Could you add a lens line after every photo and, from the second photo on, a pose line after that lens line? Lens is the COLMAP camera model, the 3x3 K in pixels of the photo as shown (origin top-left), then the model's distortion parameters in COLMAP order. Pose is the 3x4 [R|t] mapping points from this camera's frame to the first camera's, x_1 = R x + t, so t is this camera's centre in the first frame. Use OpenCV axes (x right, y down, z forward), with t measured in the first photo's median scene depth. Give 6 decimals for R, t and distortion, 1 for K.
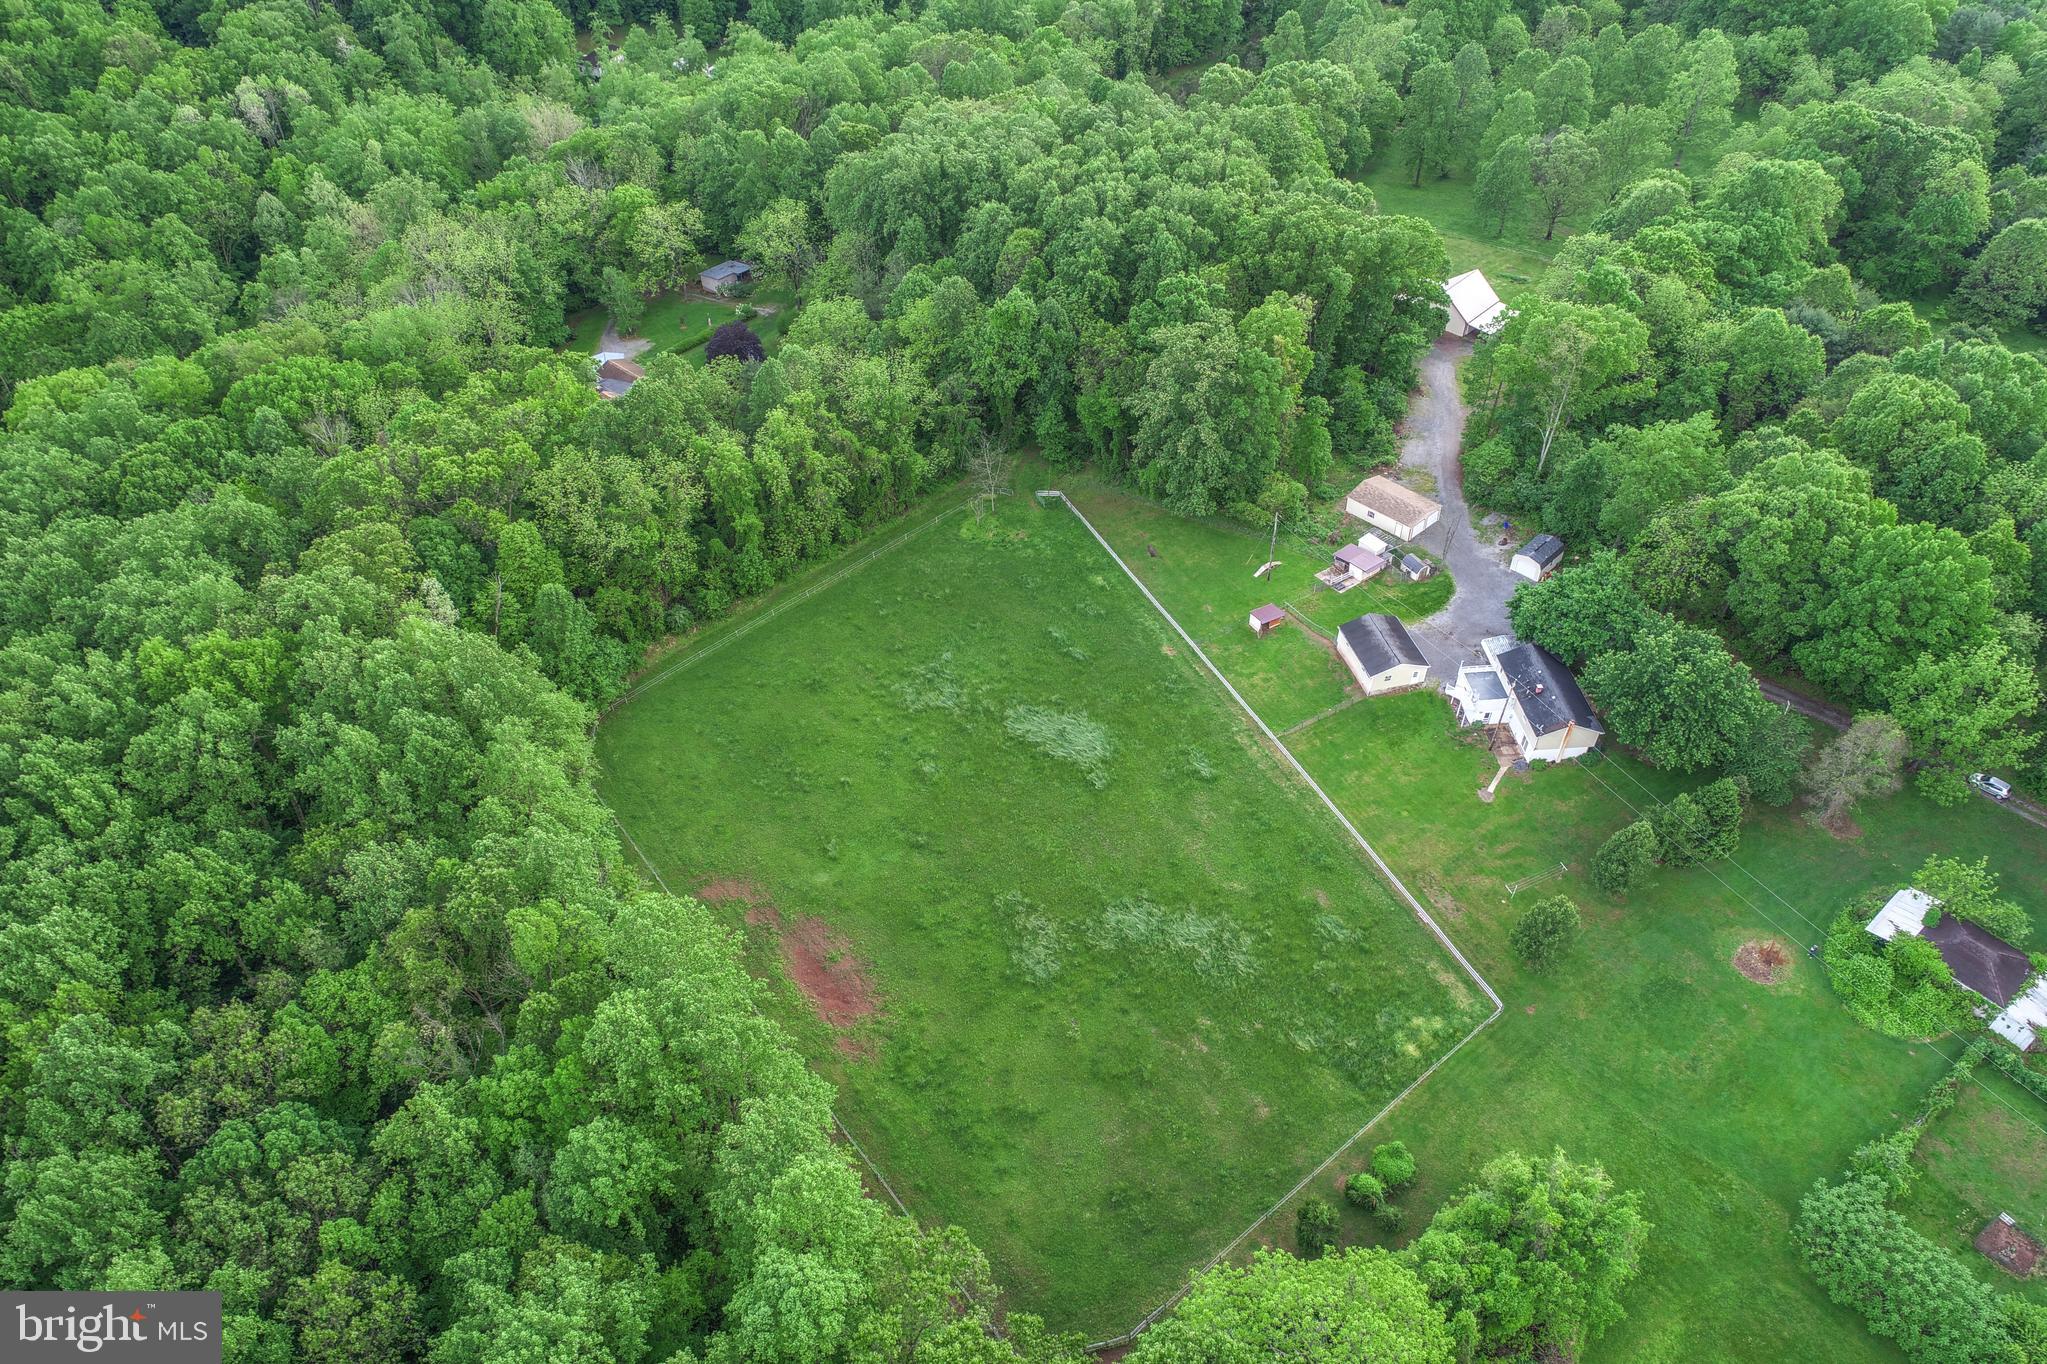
lens RADIAL K [[1379.5, 0, 1016.7], [0, 1379.5, 681.9], [0, 0, 1]] dist [0.001531, 0.002343]
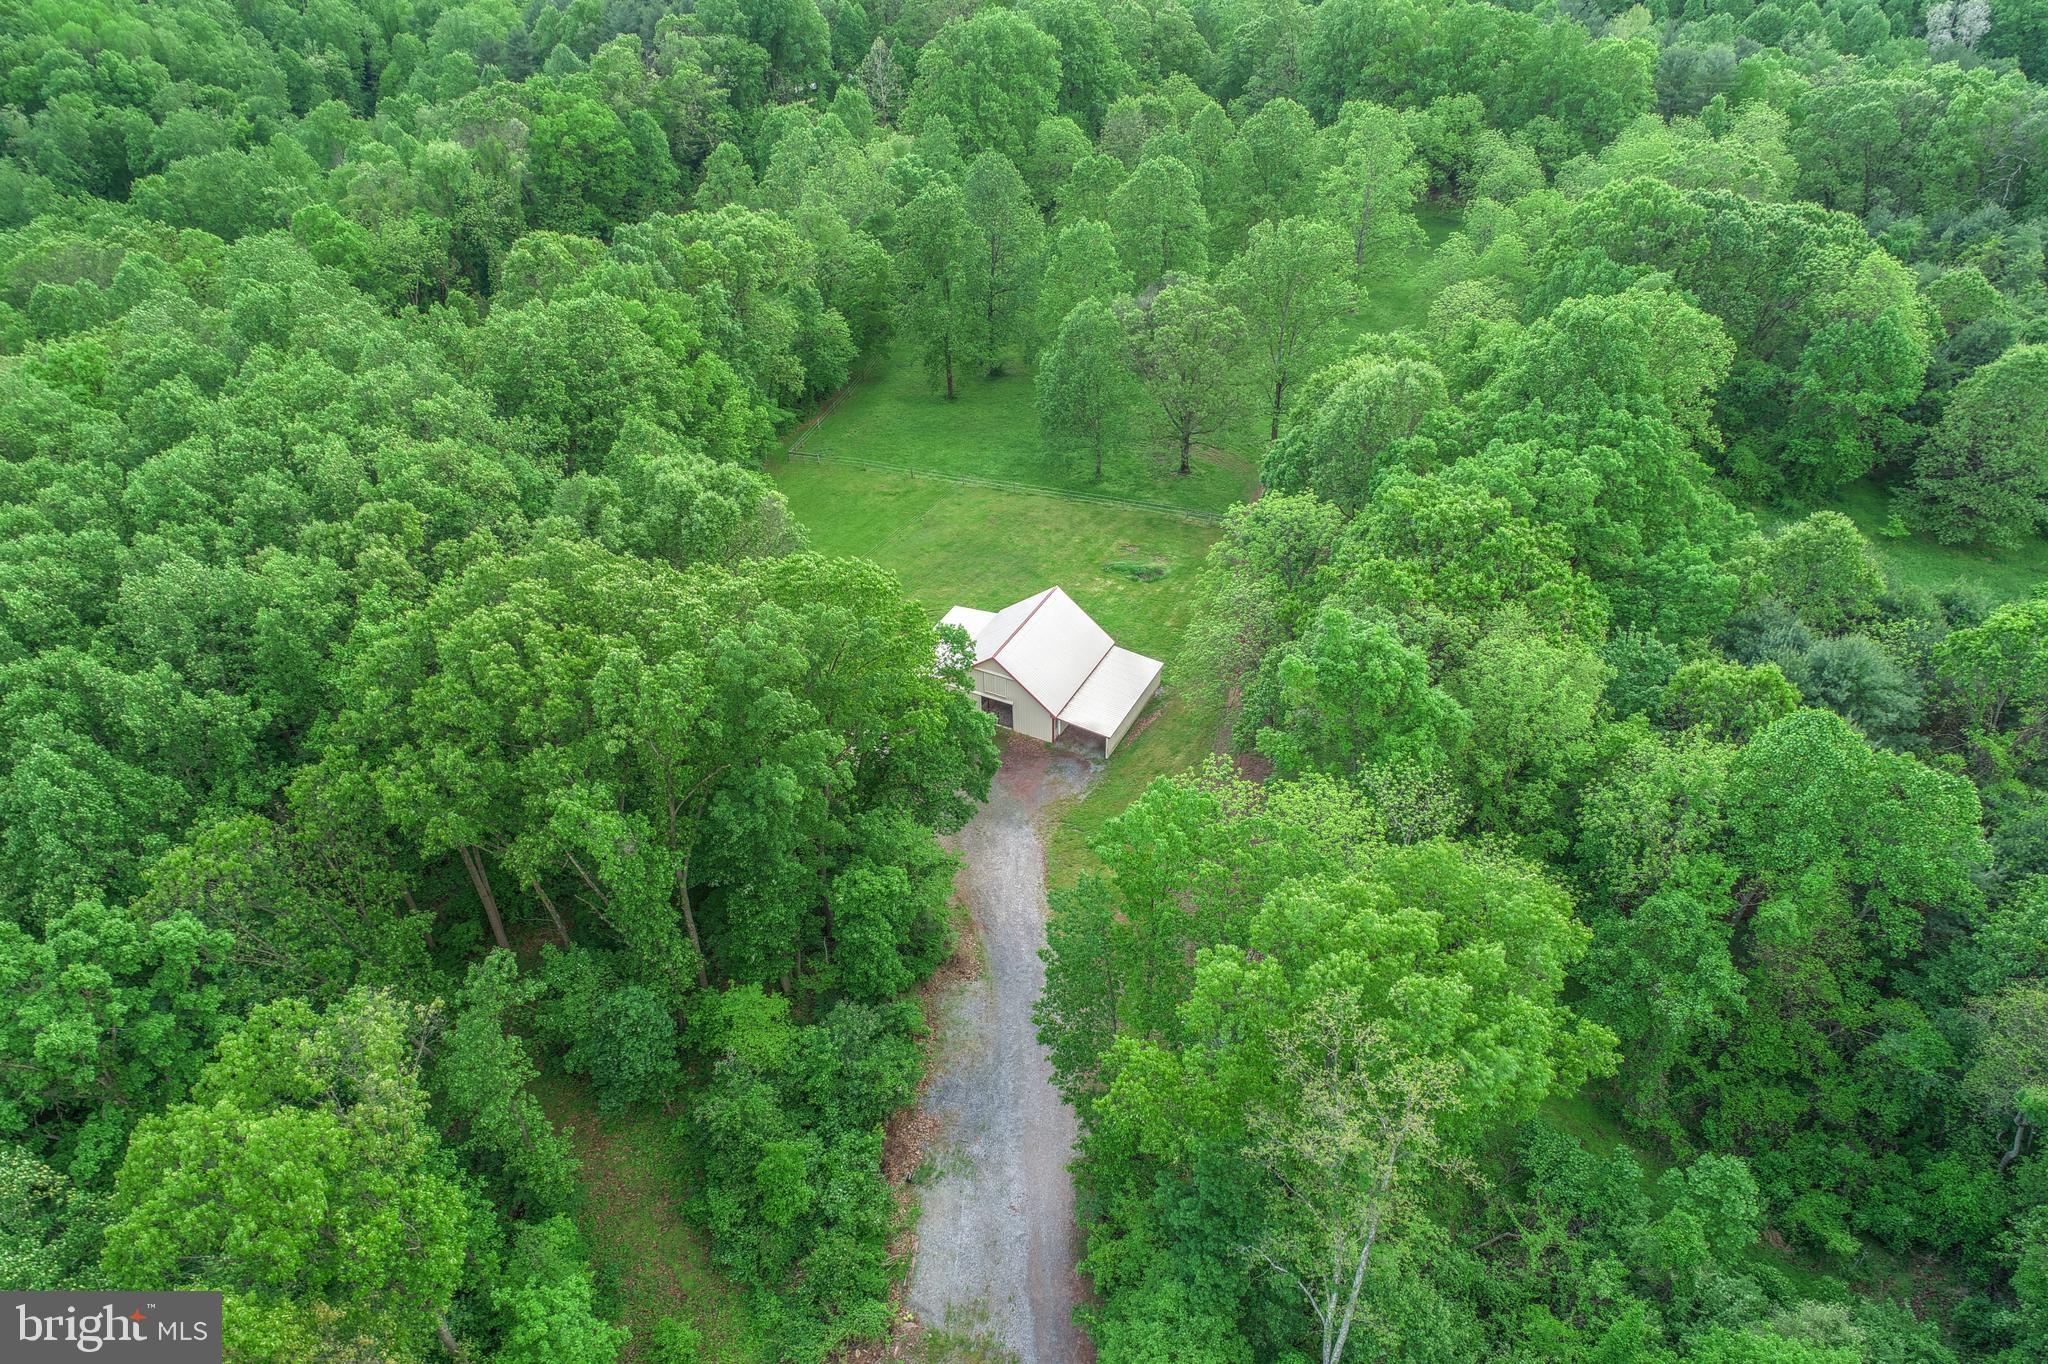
lens RADIAL K [[1380.2, 0, 1019.7], [0, 1380.2, 675.0], [0, 0, 1]] dist [0.001531, 0.002343]
pose [[0.963880, -0.170085, 0.204954, 0.200601], [0.193155, 0.976237, -0.098244, -0.205438], [-0.183374, 0.134284, 0.973829, 0.500938]]
